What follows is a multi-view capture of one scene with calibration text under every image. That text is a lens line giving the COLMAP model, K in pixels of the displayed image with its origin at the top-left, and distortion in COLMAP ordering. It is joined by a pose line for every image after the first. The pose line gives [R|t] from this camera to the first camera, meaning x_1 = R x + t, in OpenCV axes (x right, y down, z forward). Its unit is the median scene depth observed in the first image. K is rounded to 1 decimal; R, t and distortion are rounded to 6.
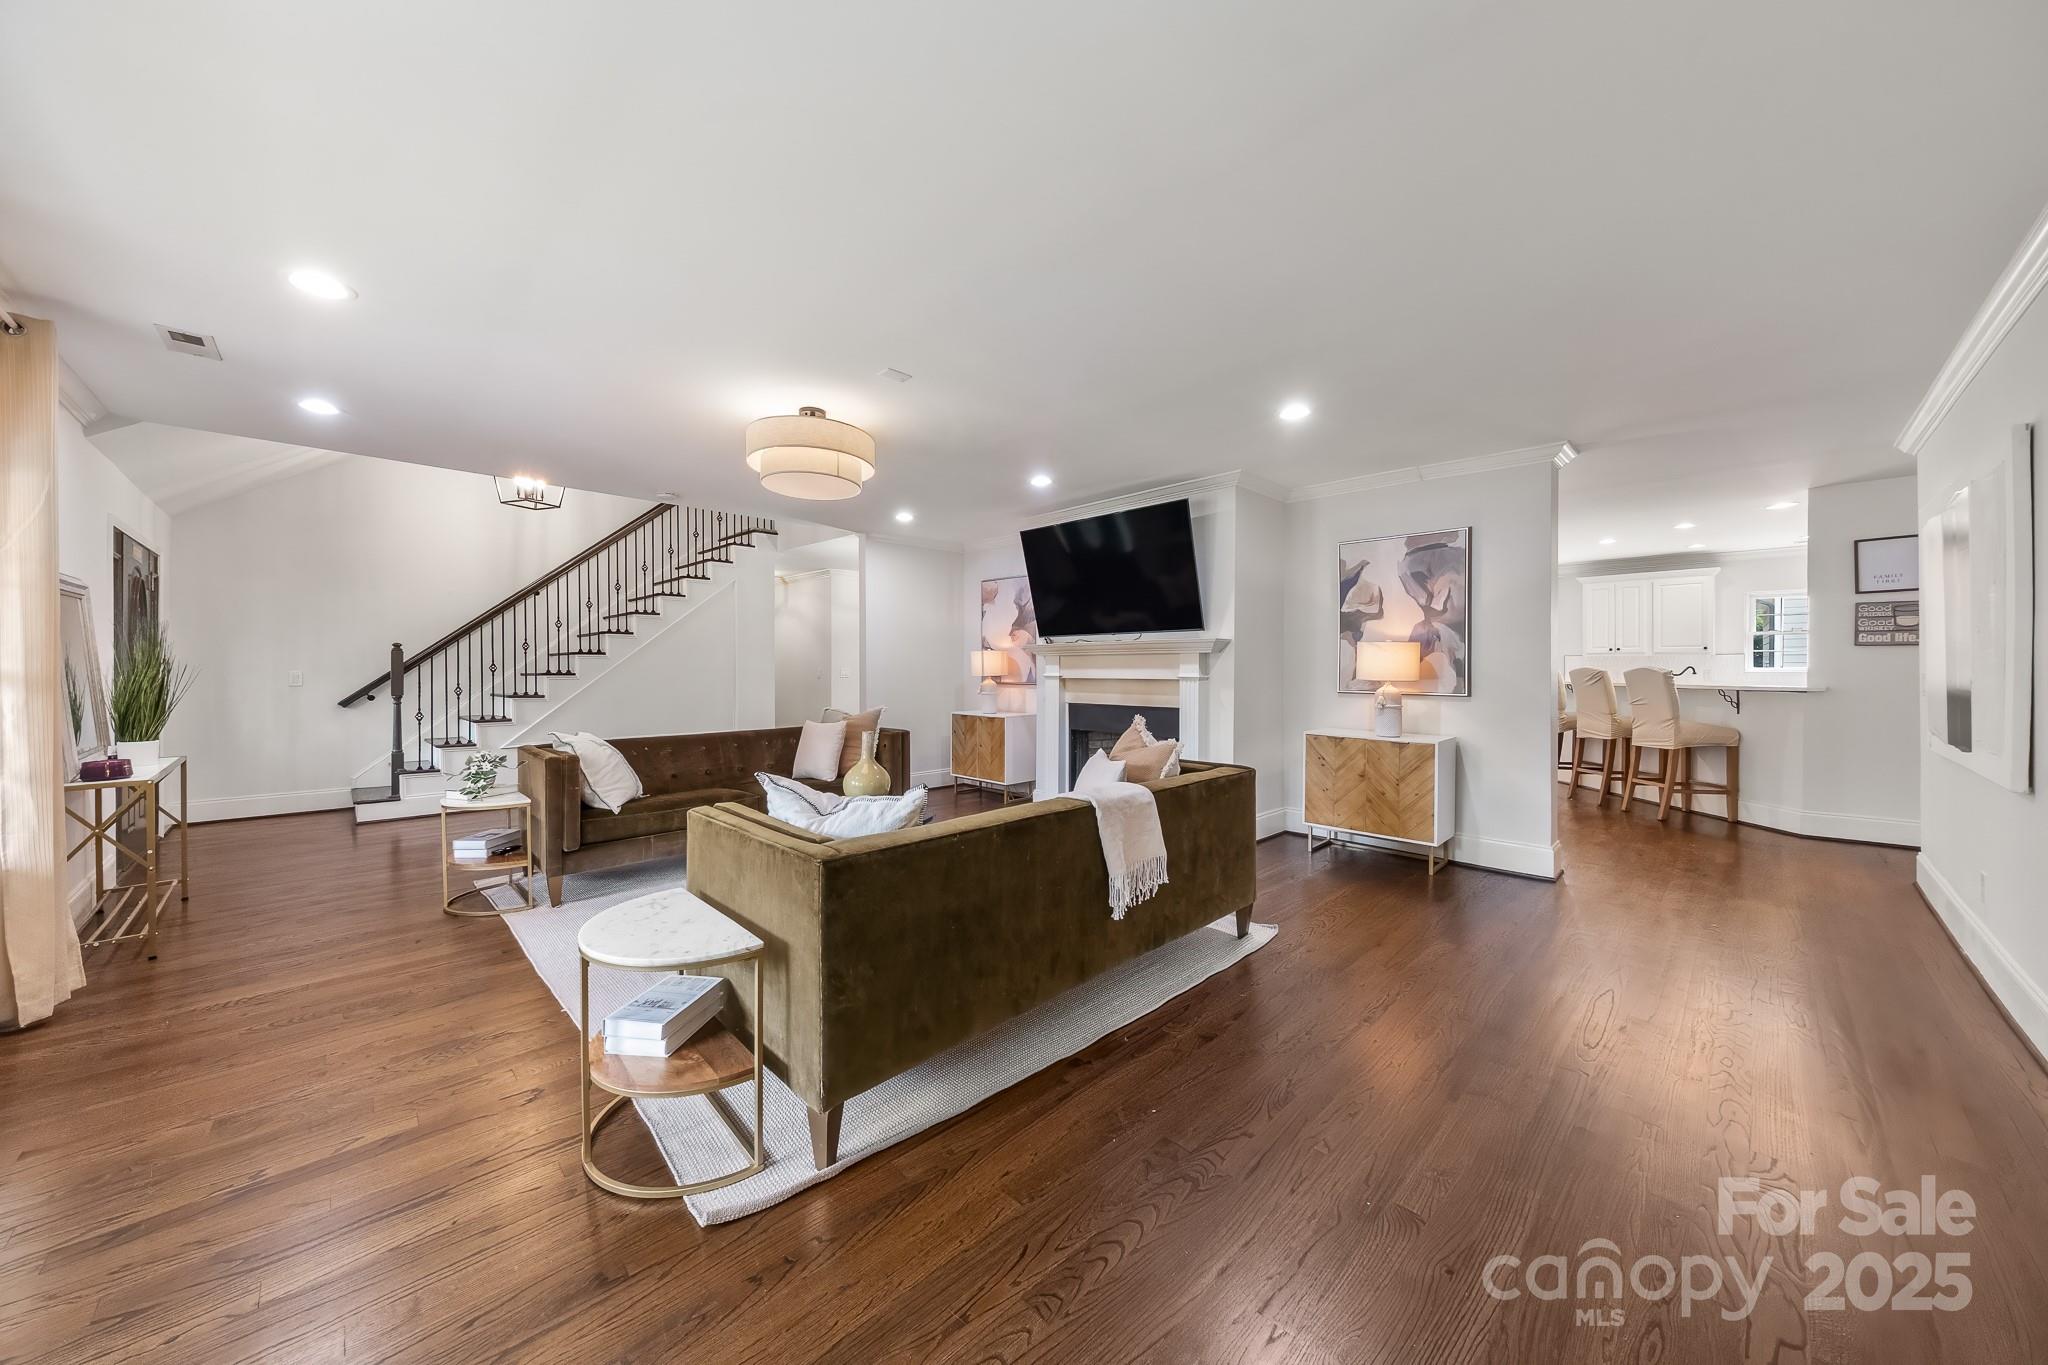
lens RADIAL K [[700.9, 0, 1020.0], [0, 700.9, 666.8], [0, 0, 1]] dist [0.000555, -0.000064]
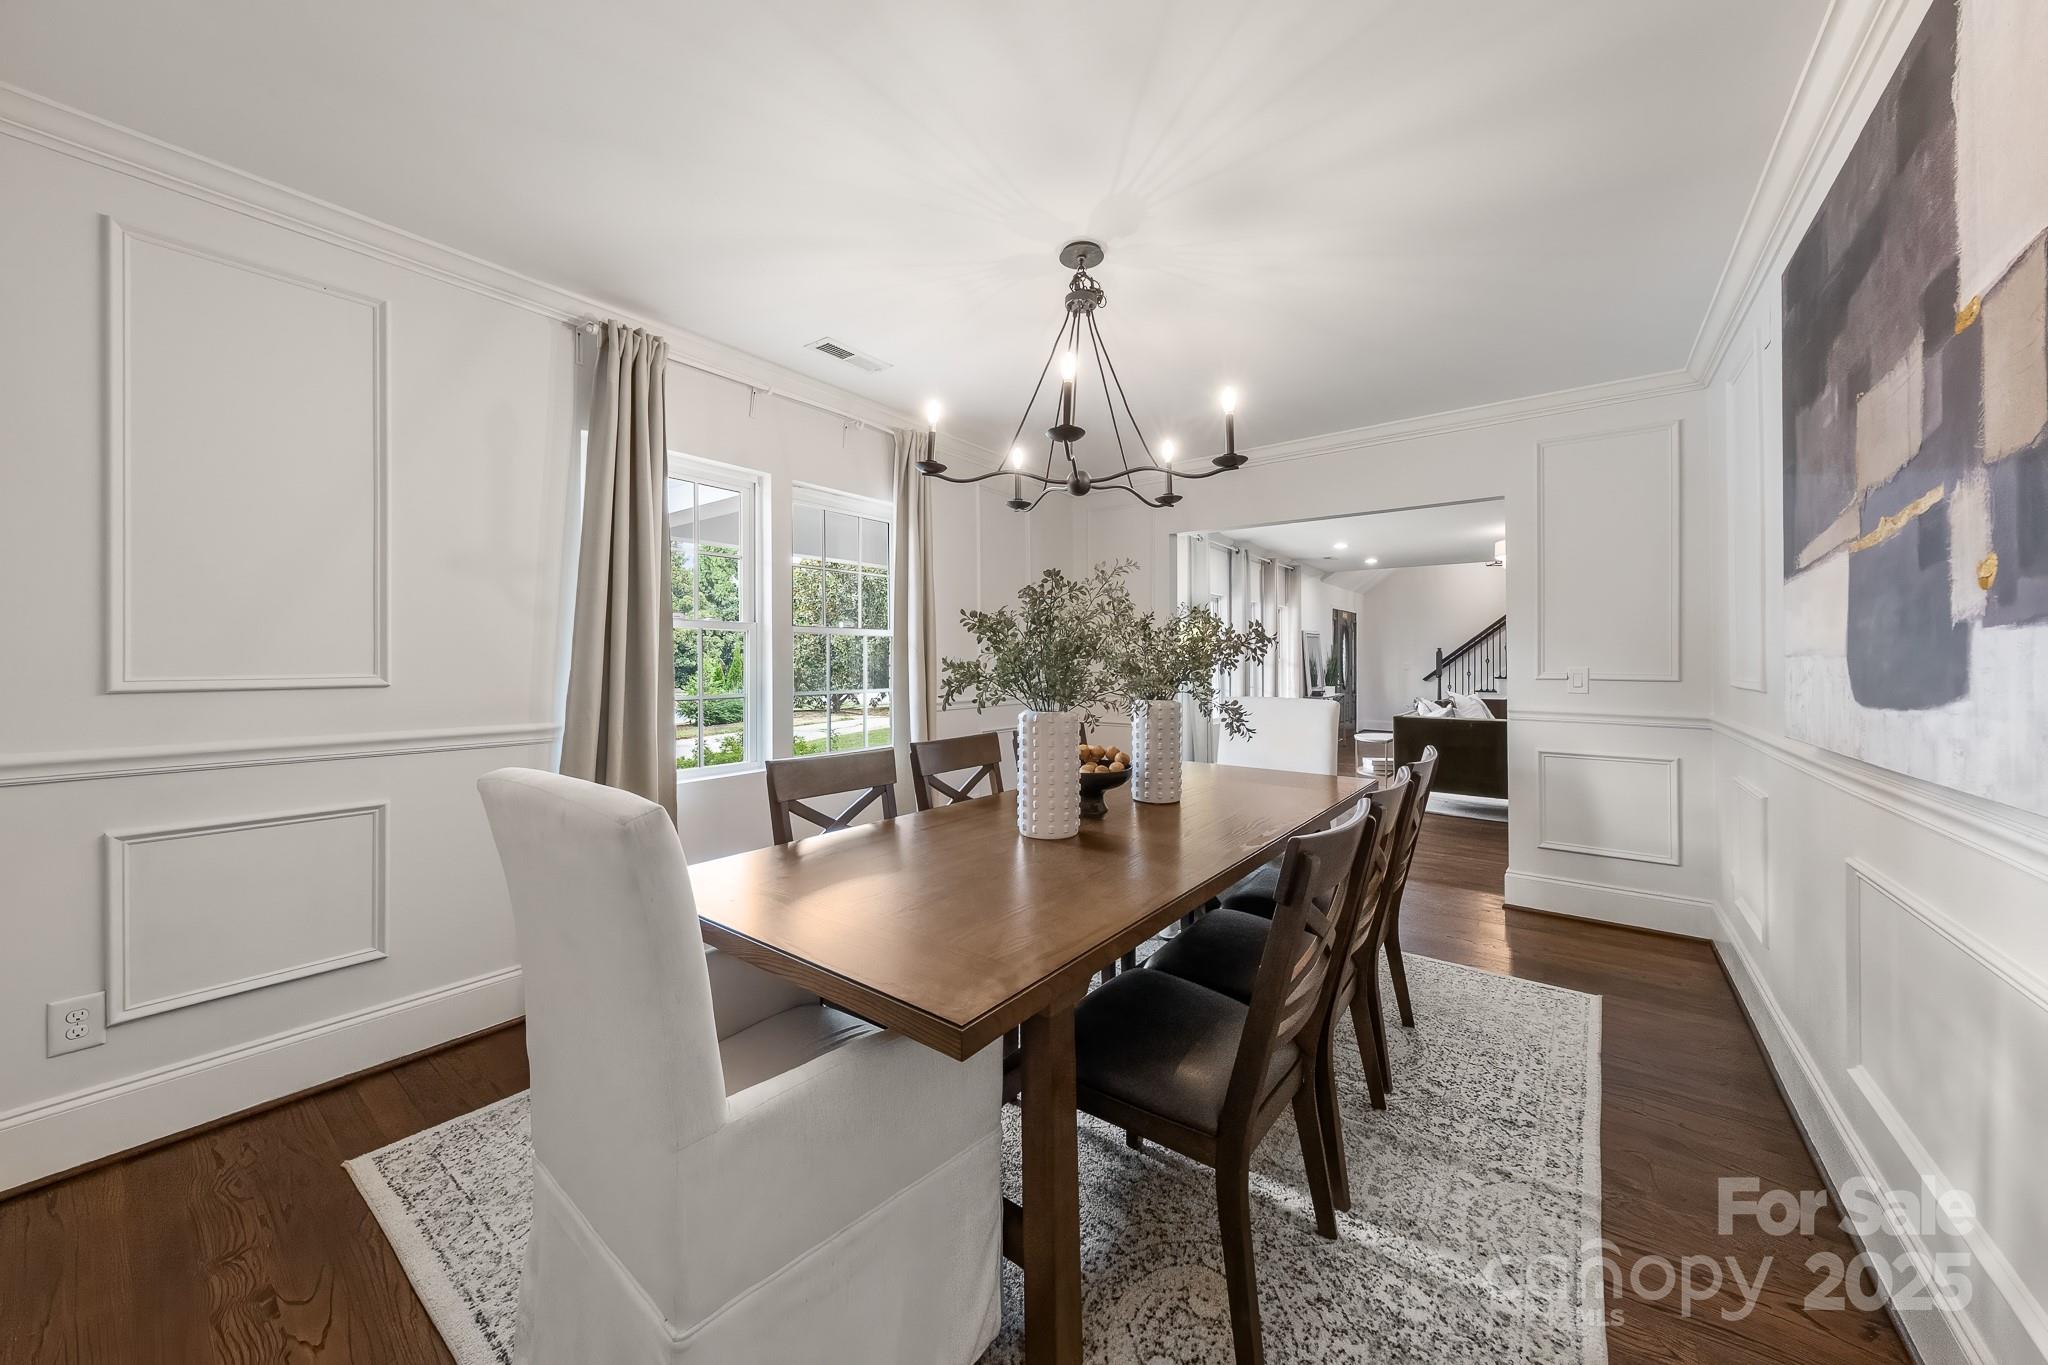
lens RADIAL K [[700.9, 0, 1020.0], [0, 700.9, 666.8], [0, 0, 1]] dist [0.000555, -0.000064]
pose [[0.137029, 0.012065, -0.990493, 0.933322], [-0.004832, 0.999922, 0.011512, -0.004165], [0.990555, 0.003209, 0.137077, -0.424908]]
